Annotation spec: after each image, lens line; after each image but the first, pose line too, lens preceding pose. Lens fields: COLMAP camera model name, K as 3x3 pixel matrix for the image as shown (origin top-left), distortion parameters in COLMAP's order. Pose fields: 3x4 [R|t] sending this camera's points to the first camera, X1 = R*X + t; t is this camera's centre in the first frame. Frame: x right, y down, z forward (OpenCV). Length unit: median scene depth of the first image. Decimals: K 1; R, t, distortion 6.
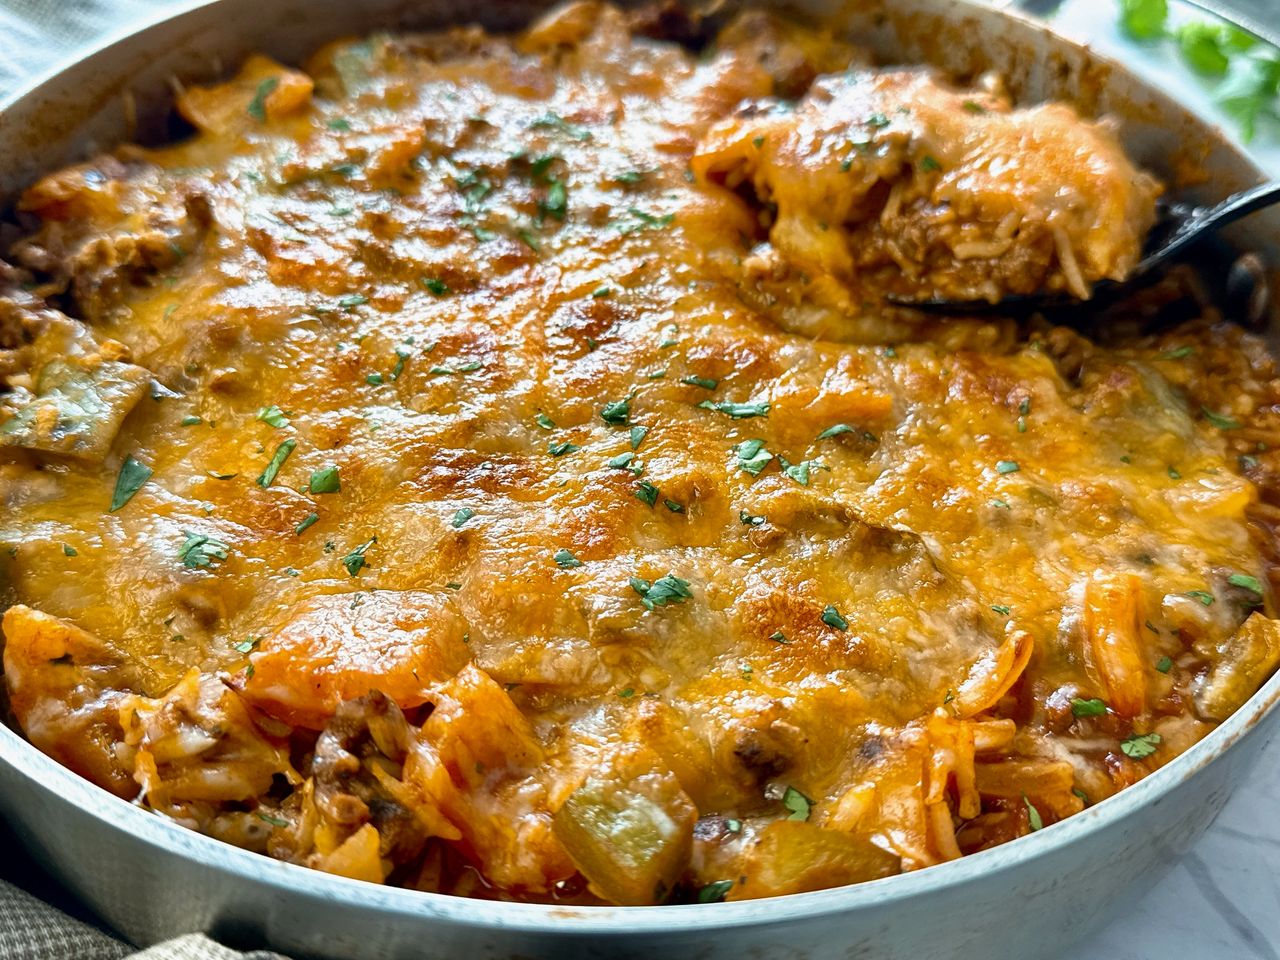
lens RADIAL K [[4661.1, 0, 640.0], [0, 4661.1, 480.0], [0, 0, 1]] dist [-5.016007, 1.110242]
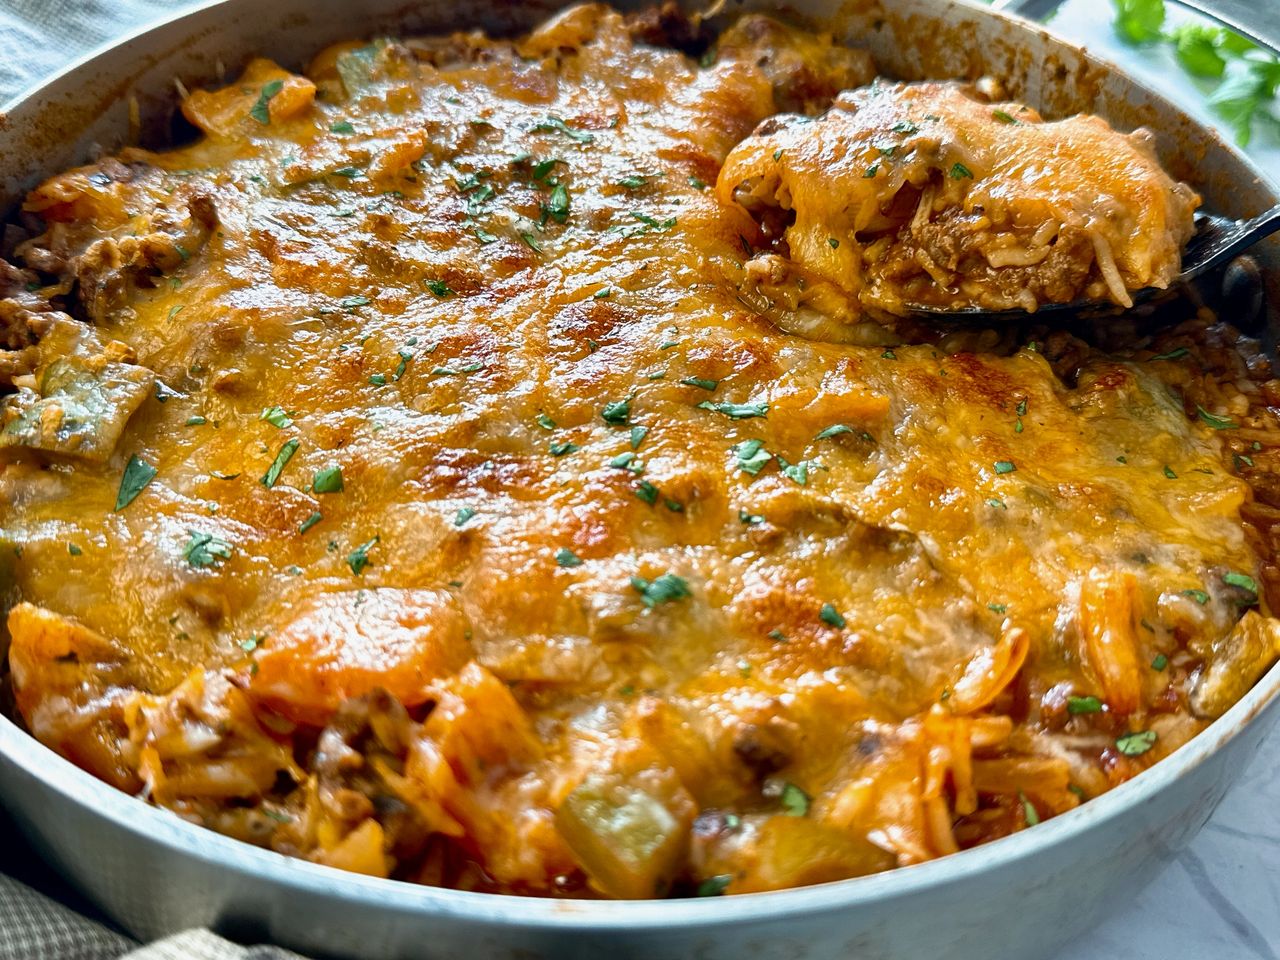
lens RADIAL K [[4617.6, 0, 640.0], [0, 4617.6, 480.0], [0, 0, 1]] dist [-4.840390, -1.865161]
pose [[1.000000, 0.000396, 0.000041, -0.000079], [-0.000396, 1.000000, -0.000025, 0.000099], [-0.000041, 0.000025, 1.000000, -0.002427]]
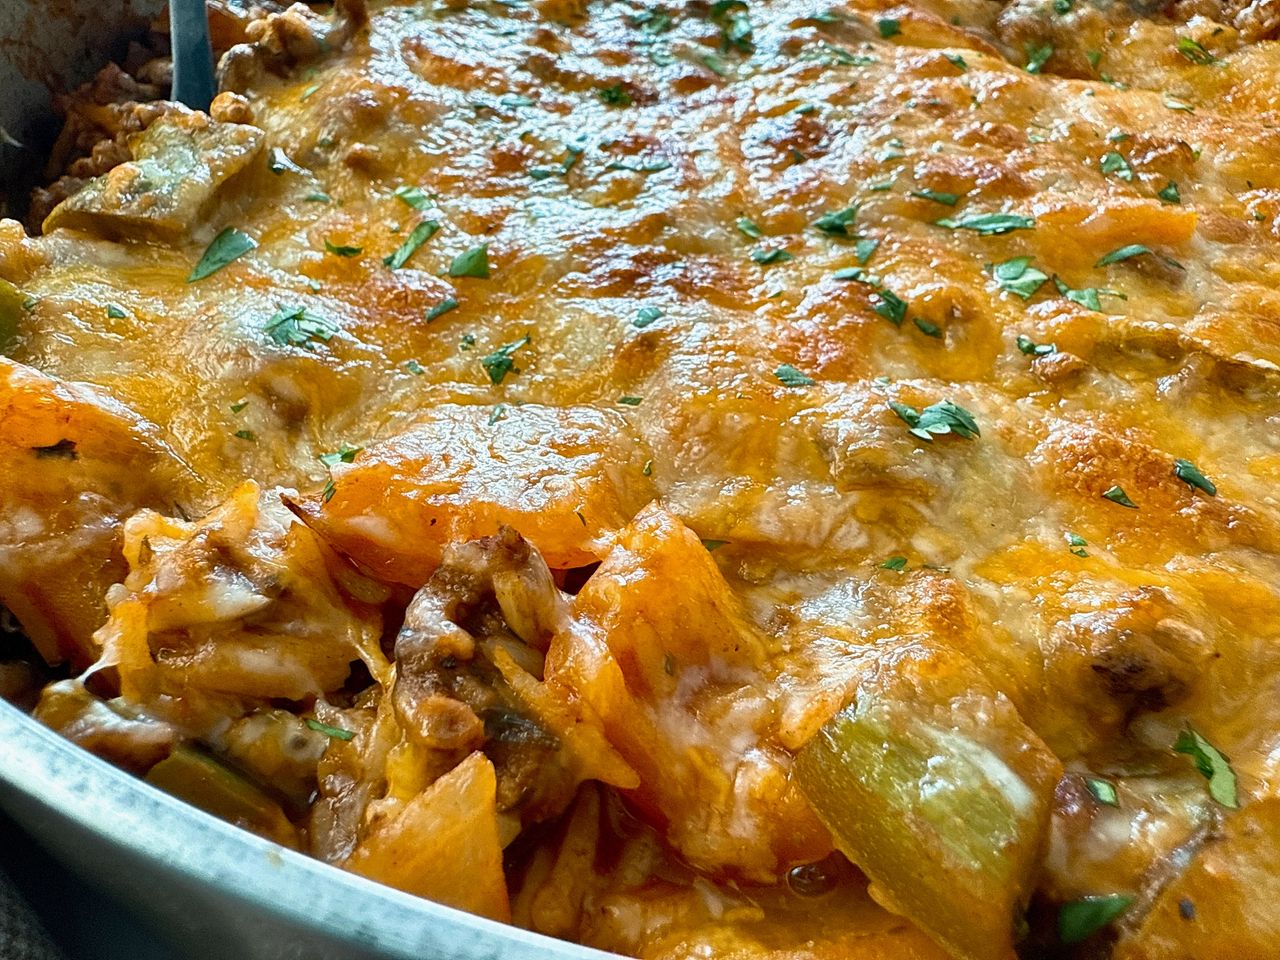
lens RADIAL K [[4567.3, 0, 757.9], [0, 4567.3, 410.7], [0, 0, 1]] dist [-4.872237, 0.918613]
pose [[0.996673, 0.081427, -0.003559, -0.020240], [-0.081382, 0.996619, 0.011316, 0.016488], [0.004468, -0.010989, 0.999930, 0.312164]]
